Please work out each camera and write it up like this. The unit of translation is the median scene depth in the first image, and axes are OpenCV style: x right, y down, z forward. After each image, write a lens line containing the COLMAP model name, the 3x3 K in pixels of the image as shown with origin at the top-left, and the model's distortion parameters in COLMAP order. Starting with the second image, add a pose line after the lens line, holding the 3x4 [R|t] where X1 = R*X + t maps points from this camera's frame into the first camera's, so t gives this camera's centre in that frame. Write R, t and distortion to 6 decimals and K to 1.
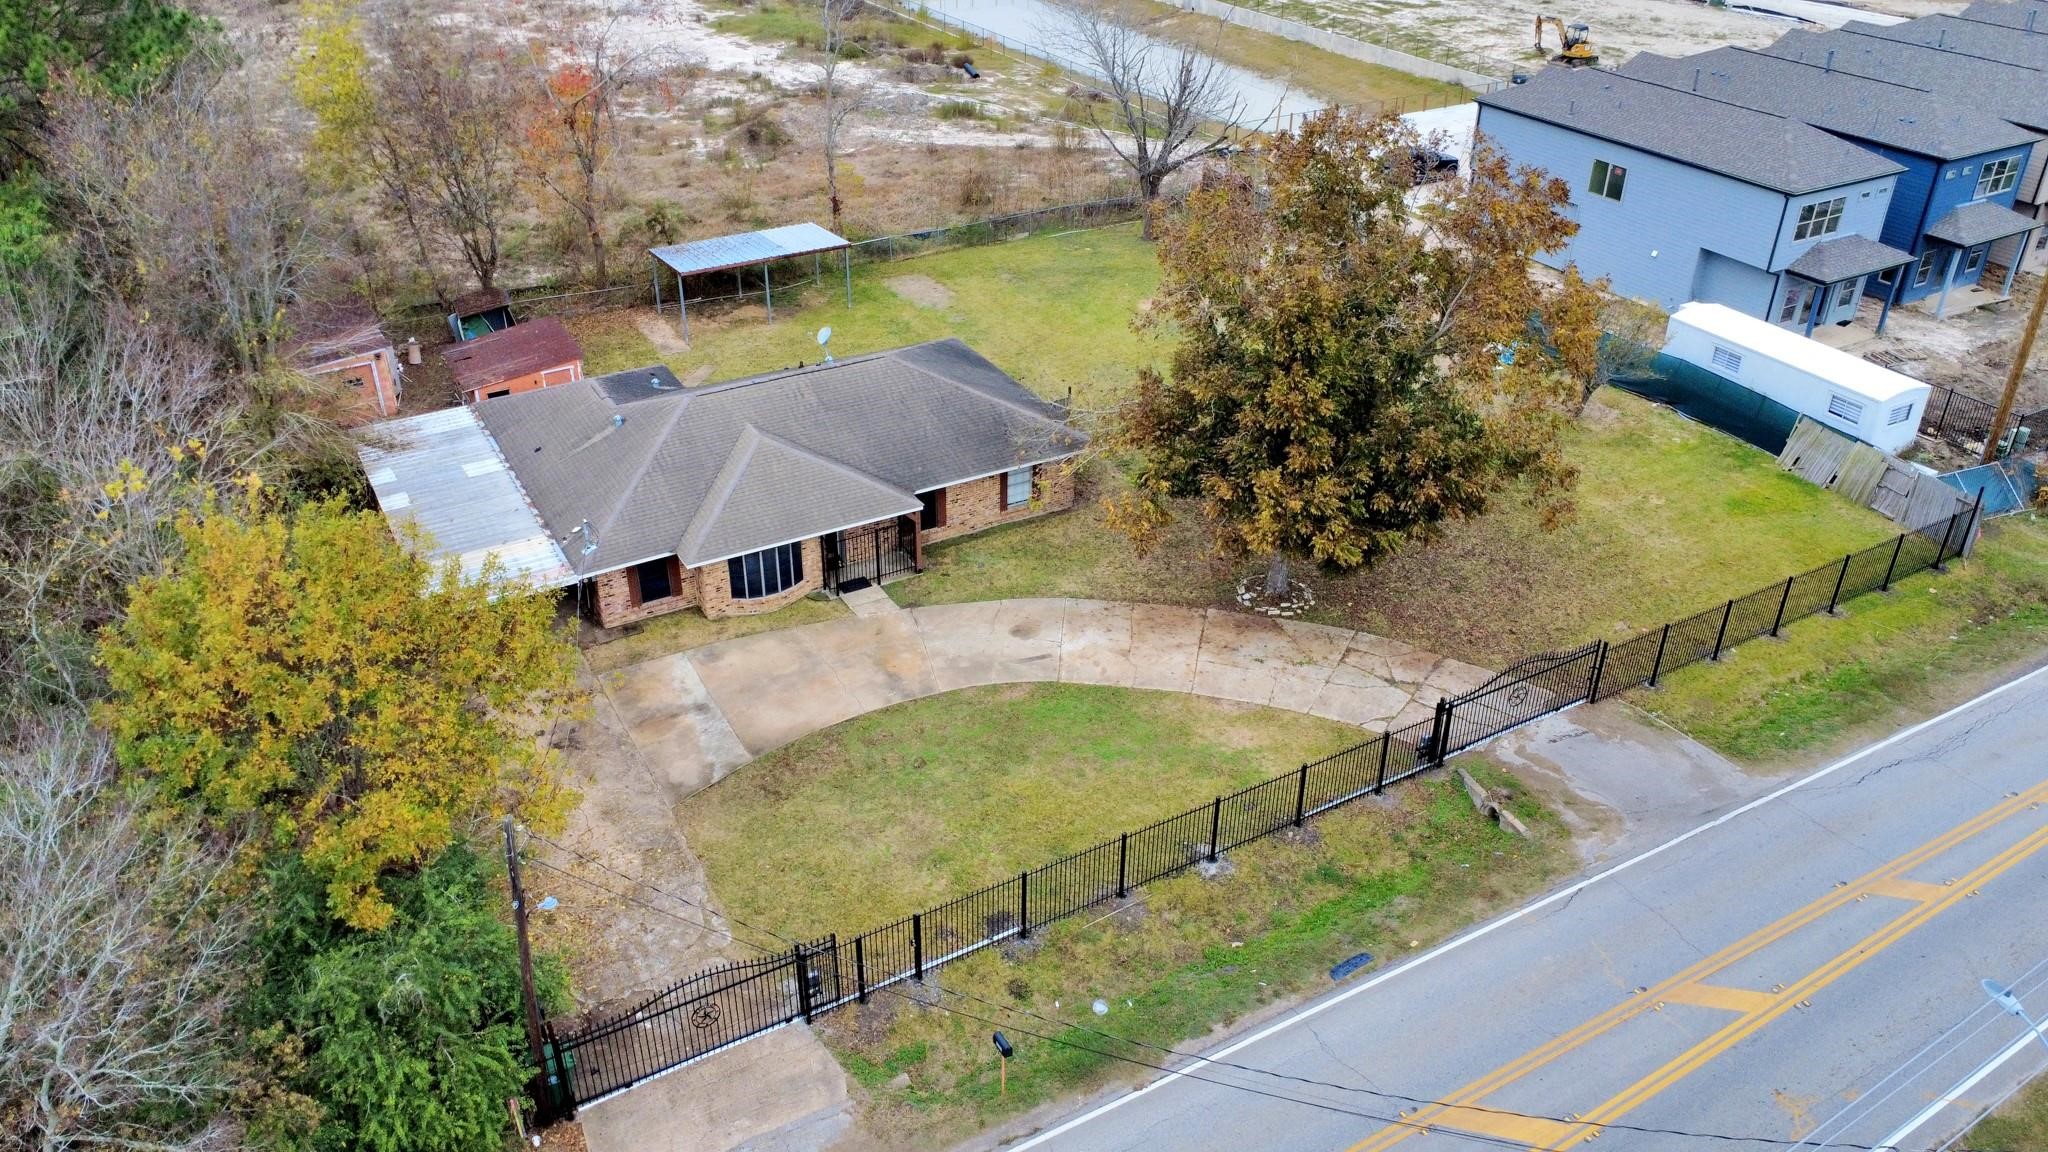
lens RADIAL K [[1542.1, 0, 1024.2], [0, 1542.1, 576.9], [0, 0, 1]] dist [0.000415, -0.000014]
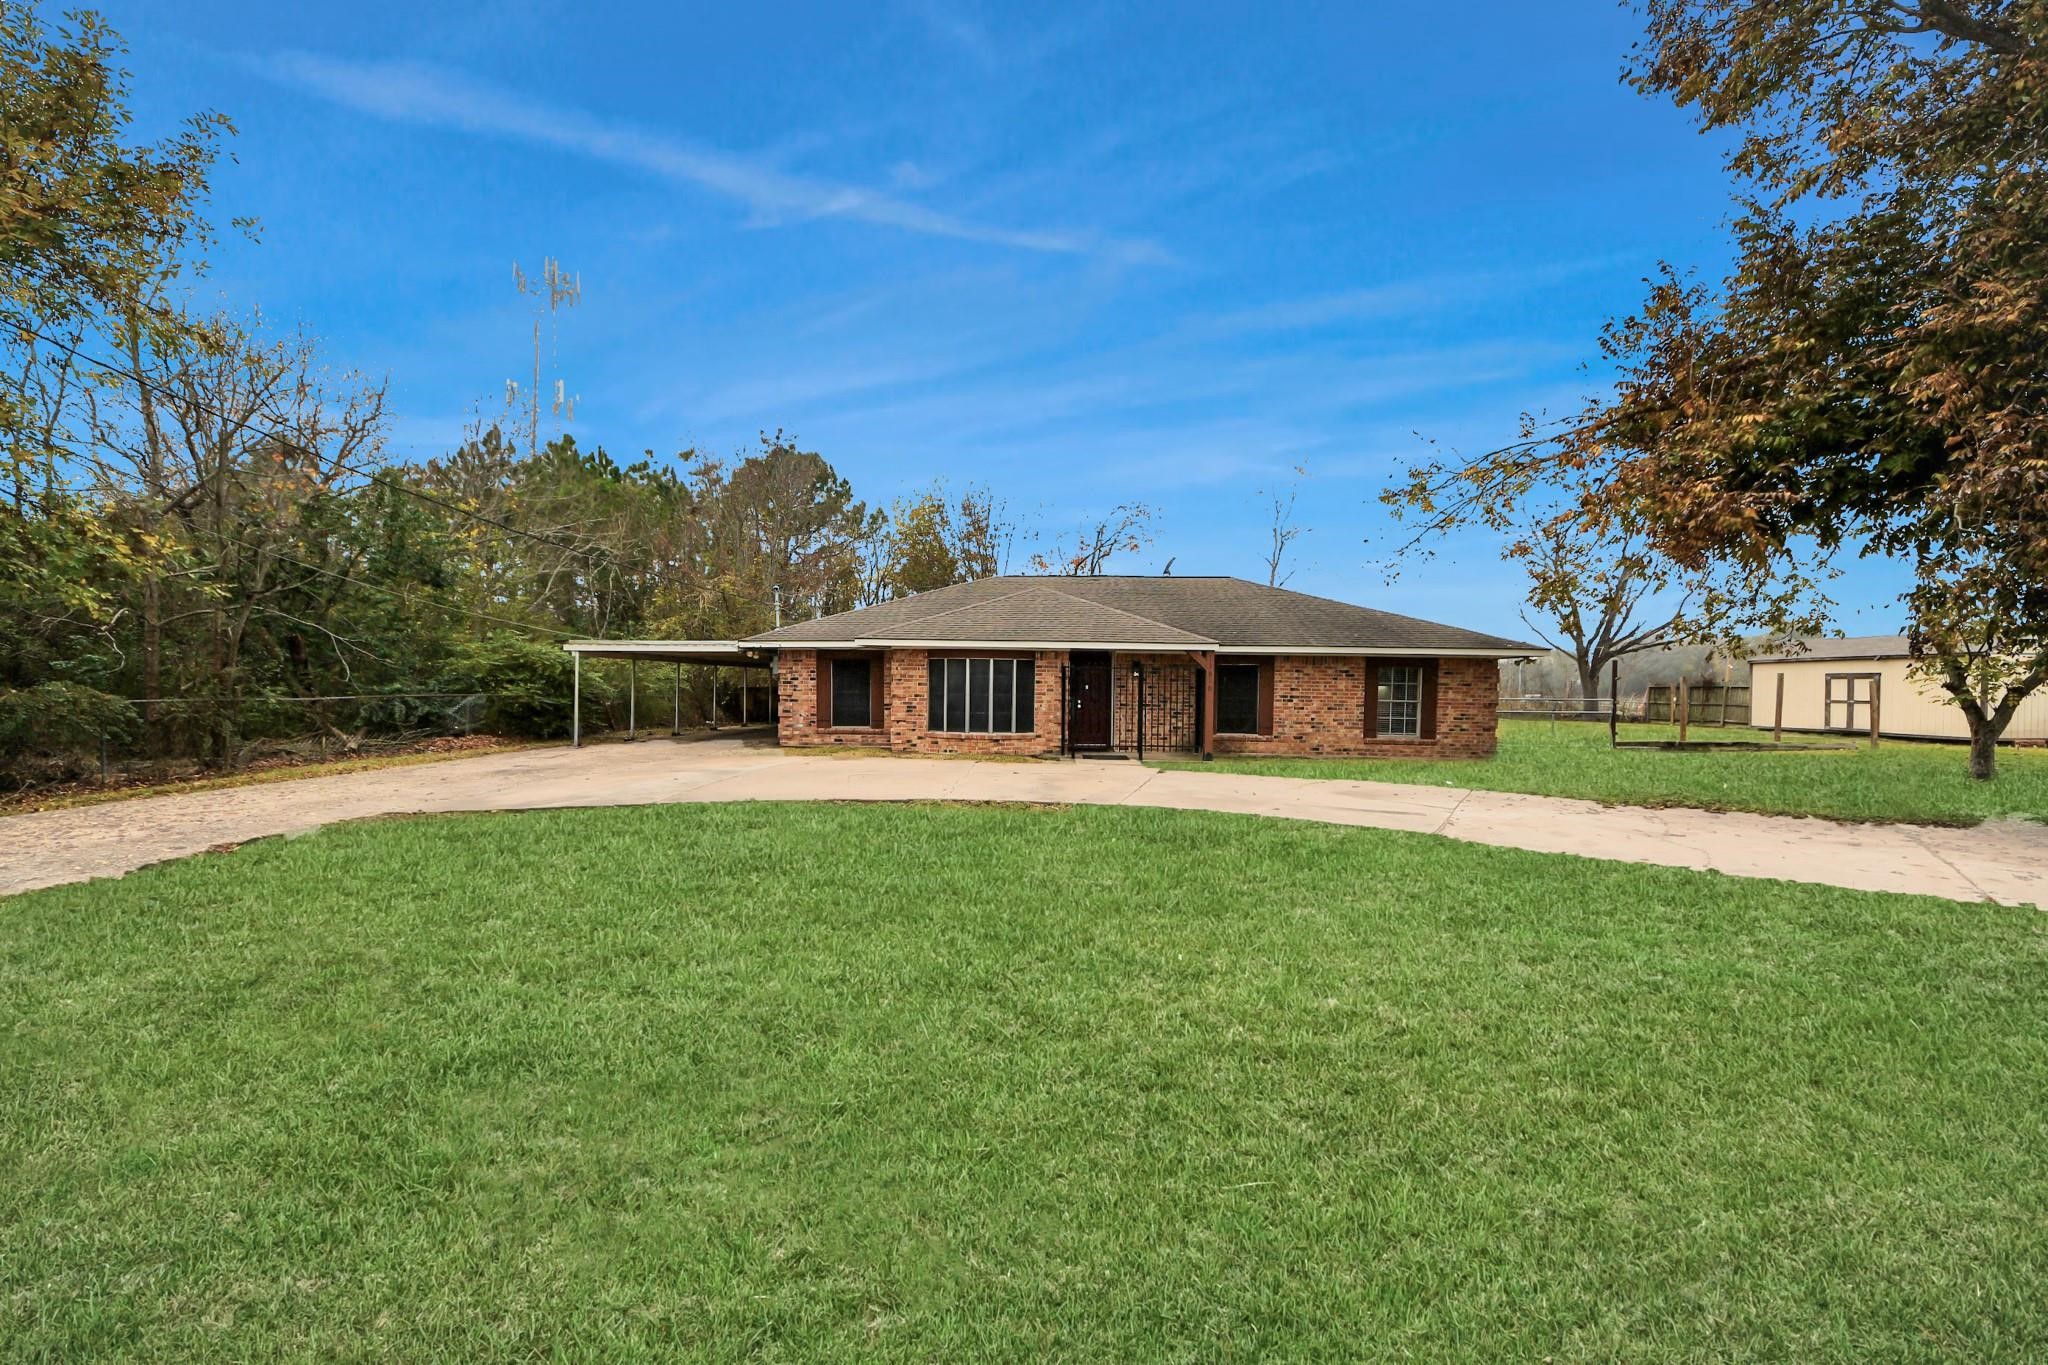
lens RADIAL K [[732.1, 0, 1021.4], [0, 732.1, 680.4], [0, 0, 1]] dist [0.000817, -0.000233]
pose [[0.845128, 0.011823, -0.534433, 0.032871], [-0.278066, 0.863575, -0.420616, 0.127603], [0.456550, 0.504082, 0.733119, 0.757063]]
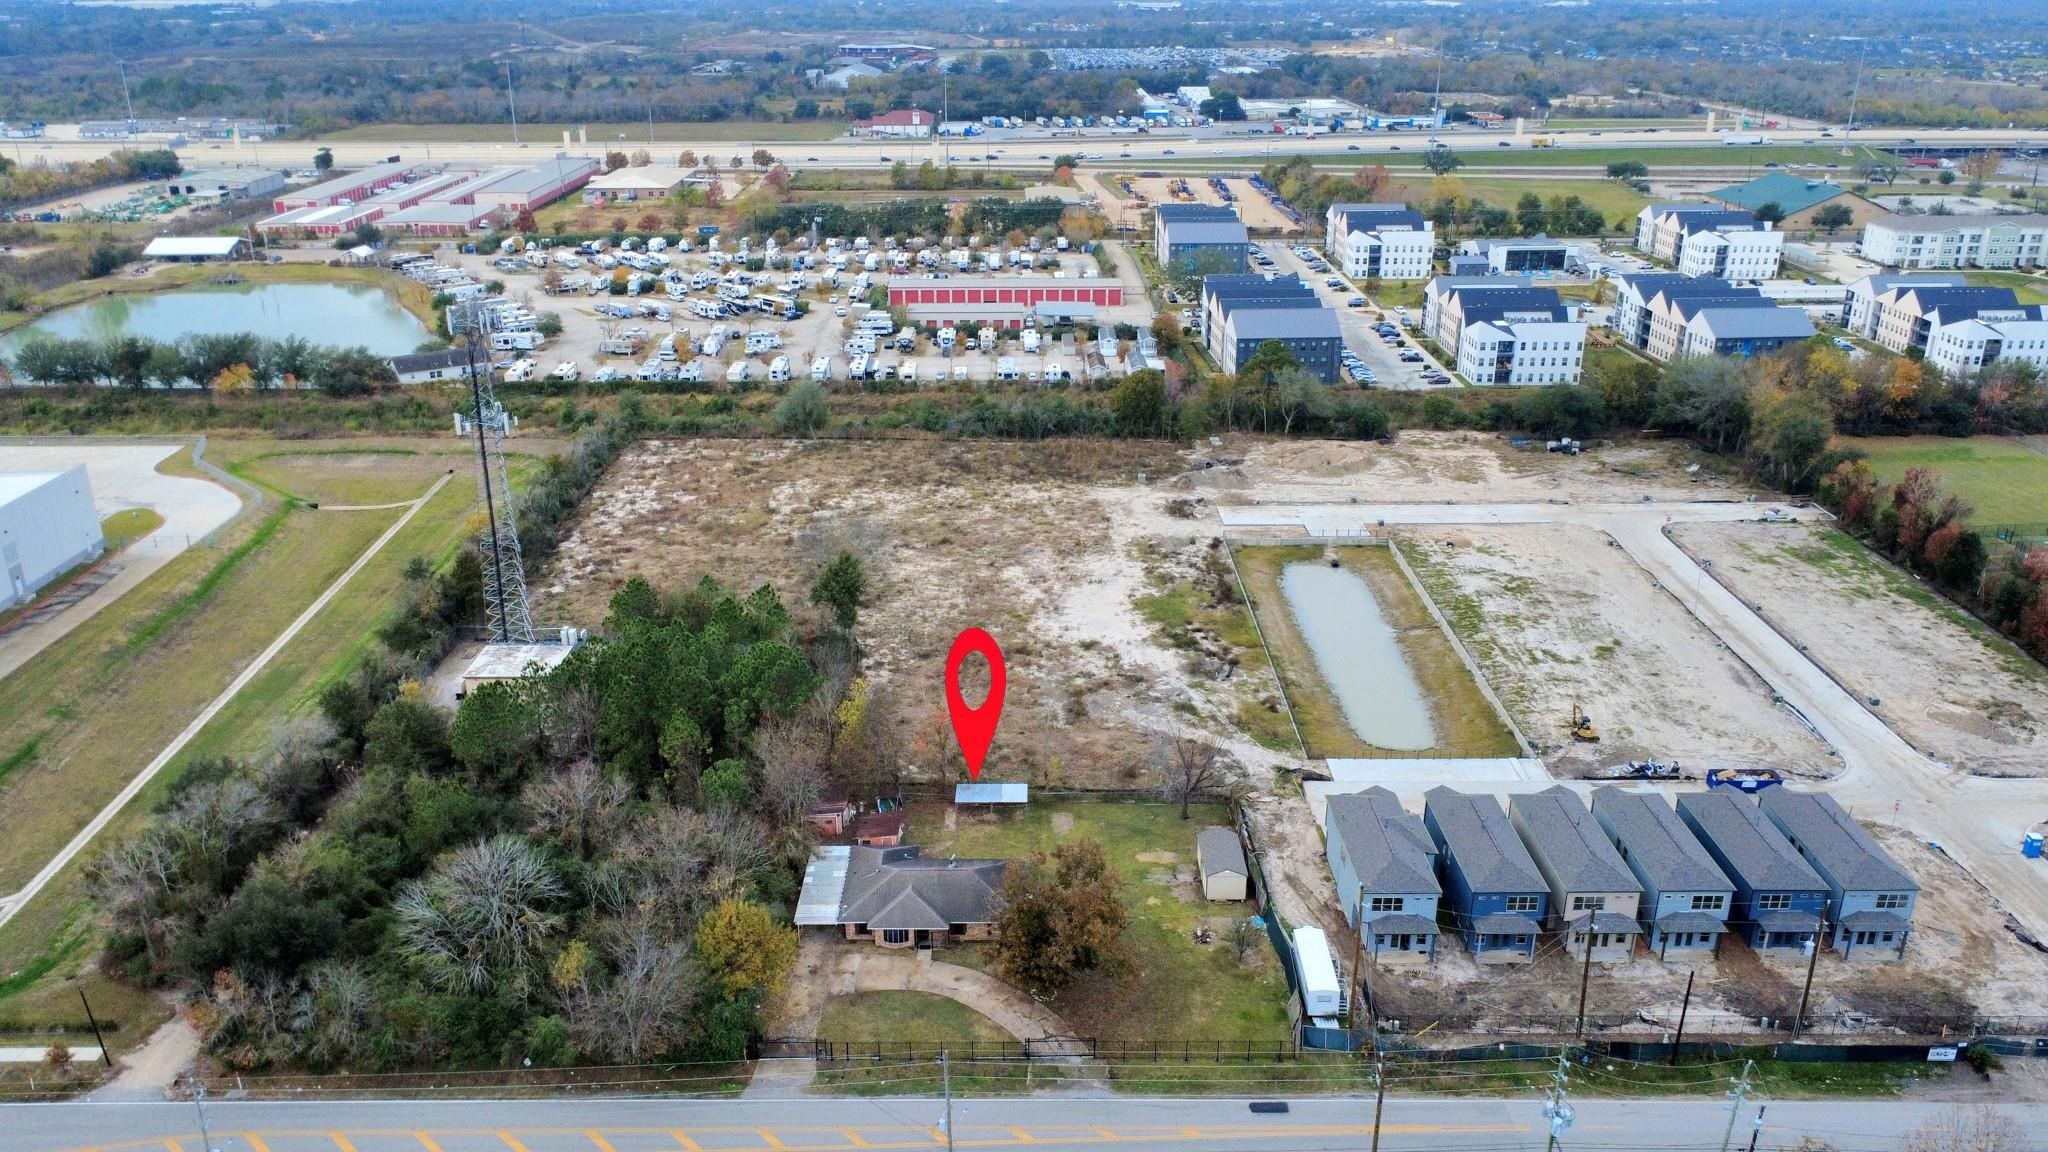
lens RADIAL K [[1542.1, 0, 1024.4], [0, 1542.1, 577.8], [0, 0, 1]] dist [0.000415, -0.000014]
pose [[0.875186, 0.180305, -0.448932, 1.332075], [-0.249453, 0.963269, -0.099425, -0.456726], [0.414516, 0.199003, 0.888017, -1.809301]]
